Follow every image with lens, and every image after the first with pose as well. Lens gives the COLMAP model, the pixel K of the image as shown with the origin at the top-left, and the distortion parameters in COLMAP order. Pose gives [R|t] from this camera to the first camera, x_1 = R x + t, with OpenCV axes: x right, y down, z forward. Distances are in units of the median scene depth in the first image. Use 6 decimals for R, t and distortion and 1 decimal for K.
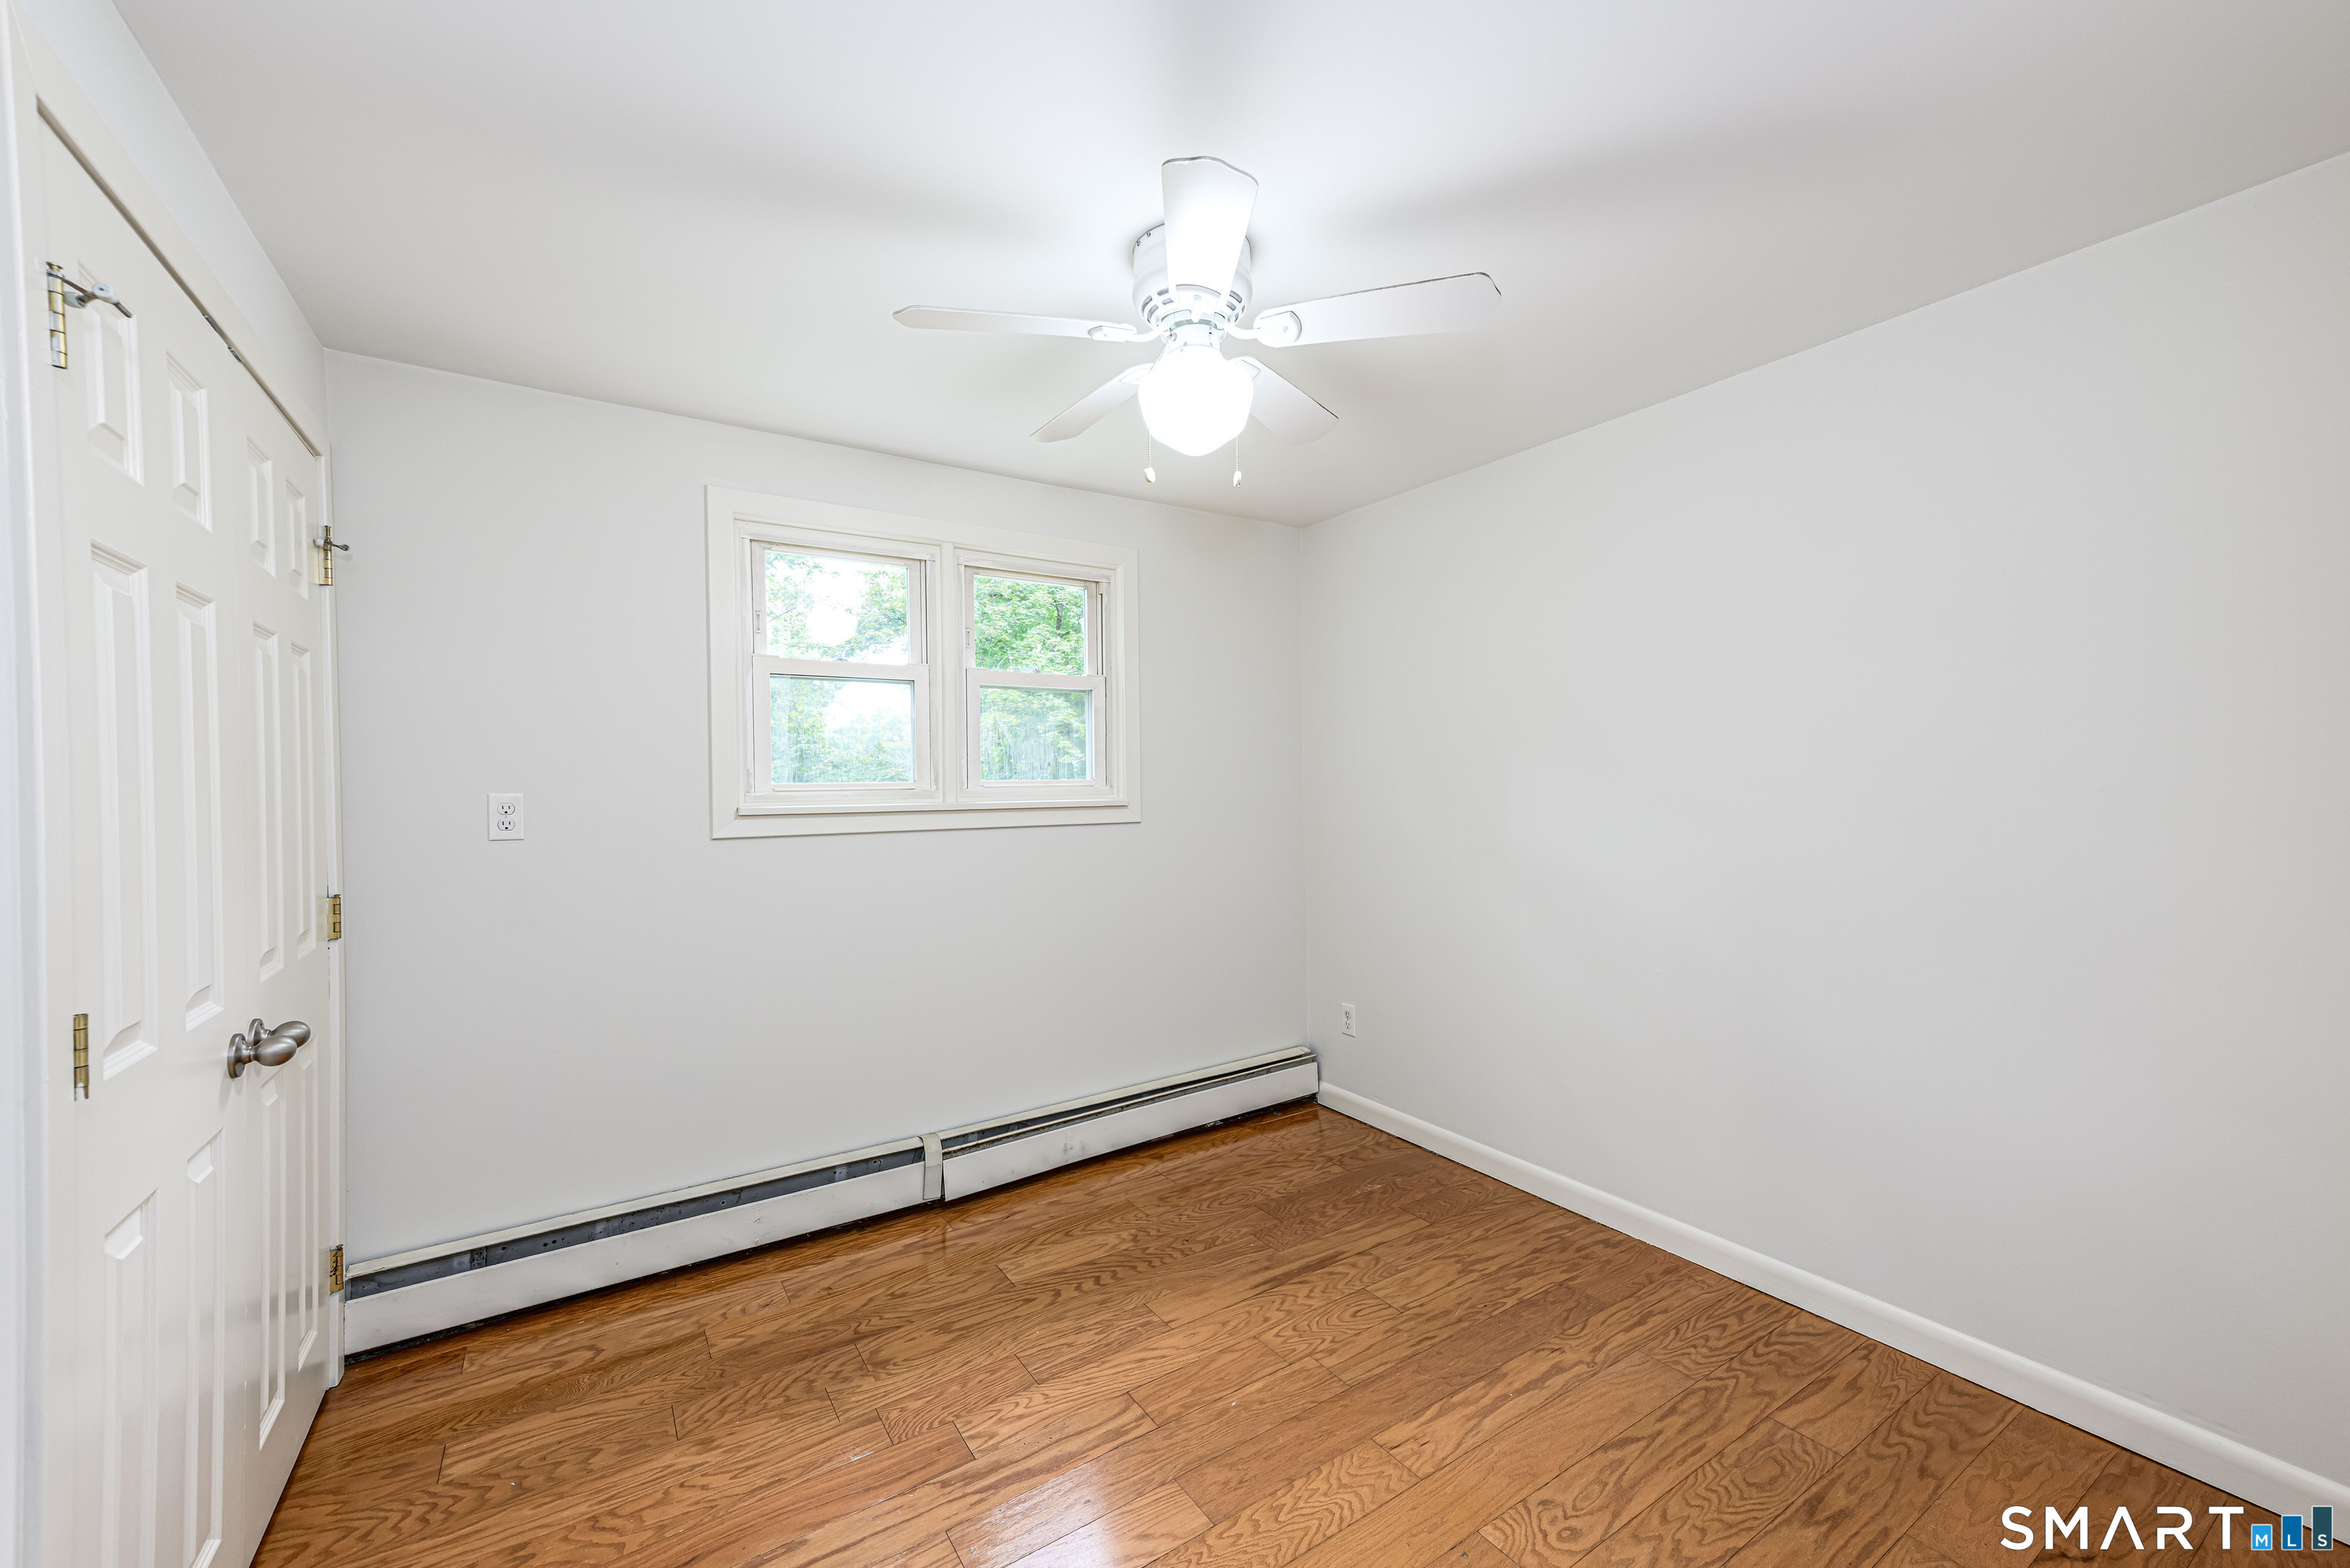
lens RADIAL K [[910.0, 0, 1213.7], [0, 910.0, 771.2], [0, 0, 1]] dist [0.008806, -0.000009]
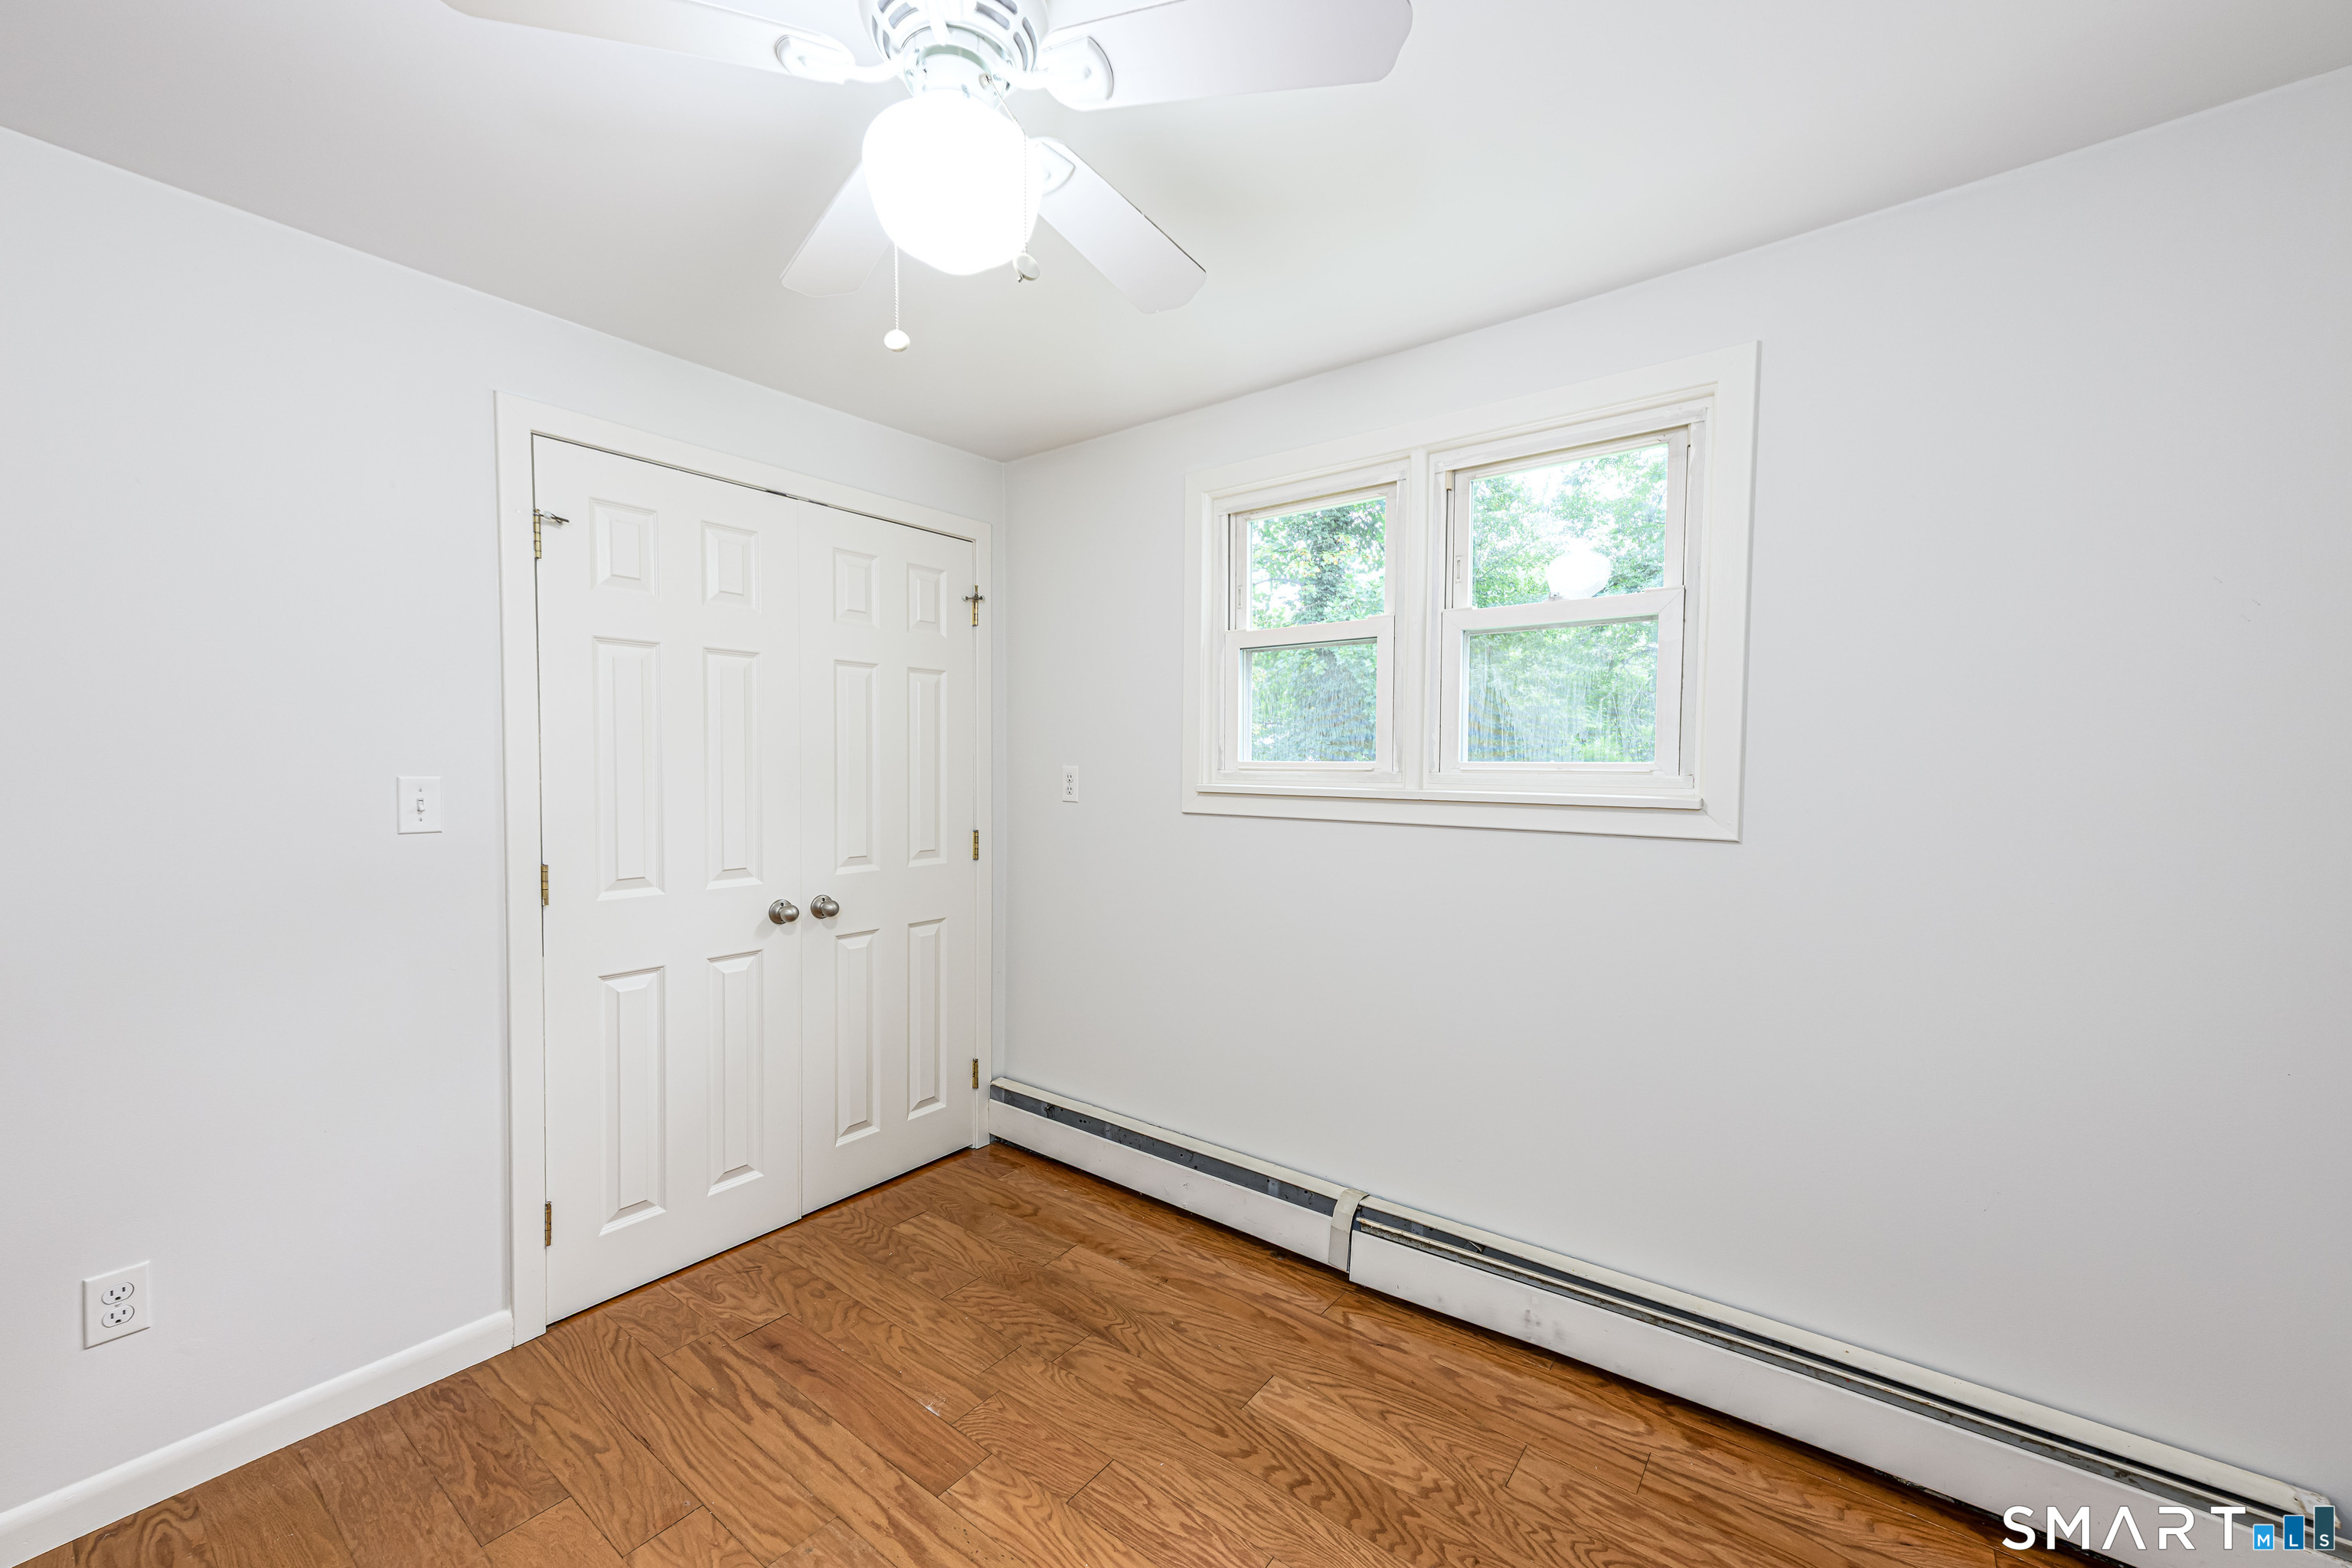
lens RADIAL K [[930.1, 0, 1160.5], [0, 930.1, 787.9], [0, 0, 1]] dist [0.011131, -0.000228]
pose [[0.303434, 0.037350, -0.952120, 0.568884], [-0.004318, 0.999275, 0.037824, 0.005847], [0.952843, -0.007366, 0.303375, 0.789712]]
